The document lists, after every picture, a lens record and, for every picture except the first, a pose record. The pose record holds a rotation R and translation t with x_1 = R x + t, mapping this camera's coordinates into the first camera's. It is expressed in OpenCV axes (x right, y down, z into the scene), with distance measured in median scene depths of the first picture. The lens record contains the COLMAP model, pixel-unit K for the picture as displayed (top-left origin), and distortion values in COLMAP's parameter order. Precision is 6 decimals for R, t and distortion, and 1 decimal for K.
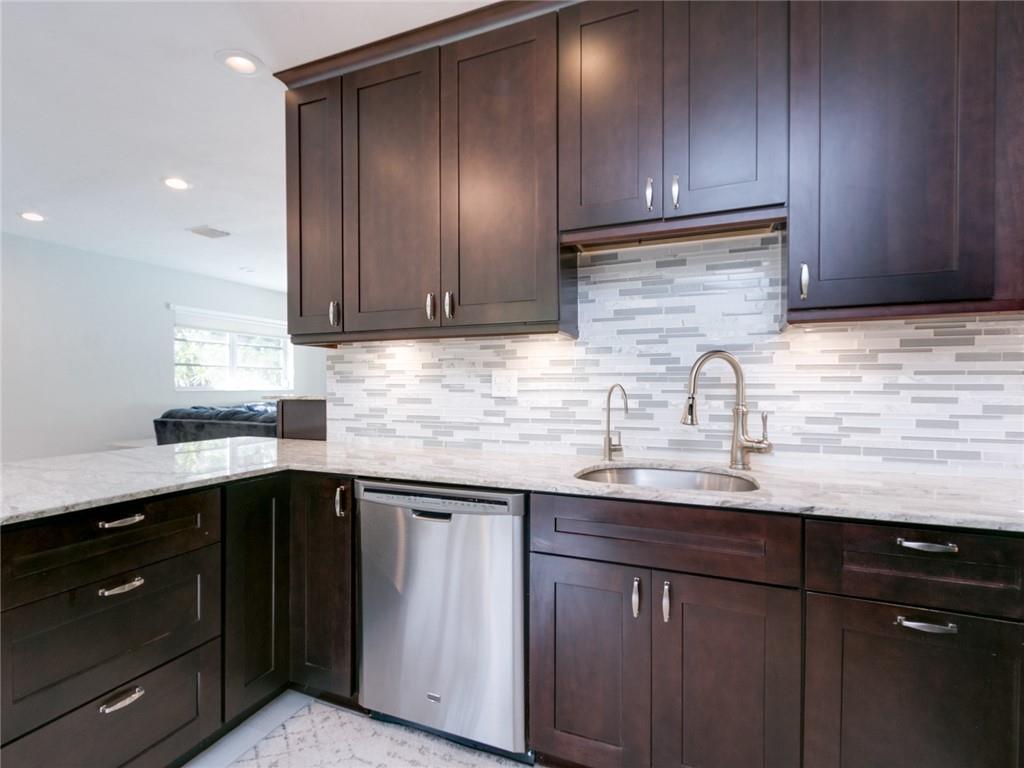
lens RADIAL K [[520.8, 0, 442.1], [0, 520.8, 390.1], [0, 0, 1]] dist [-0.000060, -0.001138]
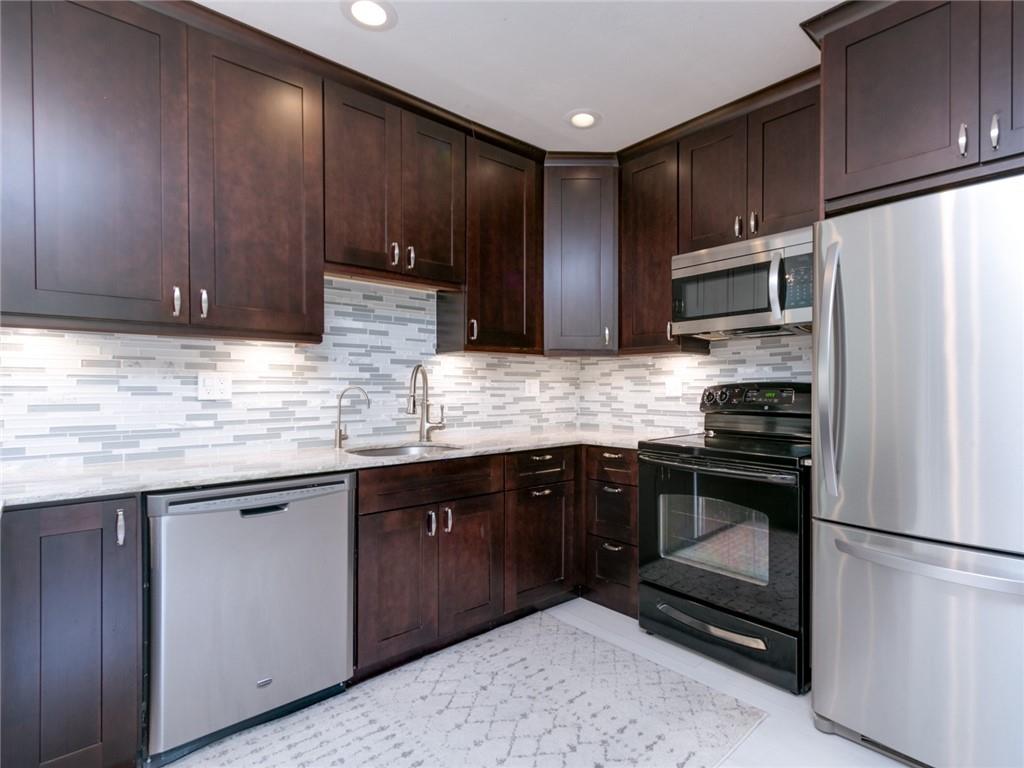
lens RADIAL K [[518.8, 0, 581.5], [0, 518.8, 388.8], [0, 0, 1]] dist [0.014170, -0.000035]
pose [[0.357281, -0.003017, 0.933992, -0.553396], [0.006832, 0.999976, 0.000617, -0.002848], [-0.933972, 0.006160, 0.357293, 0.008380]]
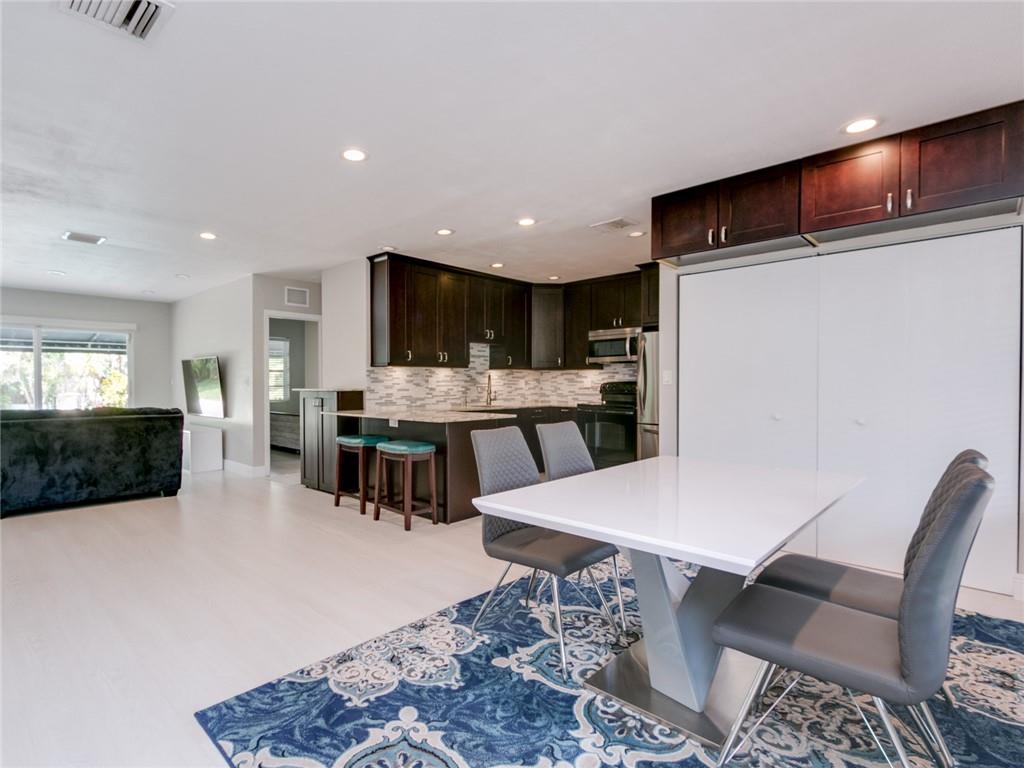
lens RADIAL K [[542.9, 0, 440.7], [0, 542.9, 386.7], [0, 0, 1]] dist [-0.000719, -0.000490]
pose [[0.380532, -0.007198, 0.924740, -2.595842], [0.007410, 0.999961, 0.004734, -0.006370], [-0.924738, 0.005051, 0.380570, -0.161721]]
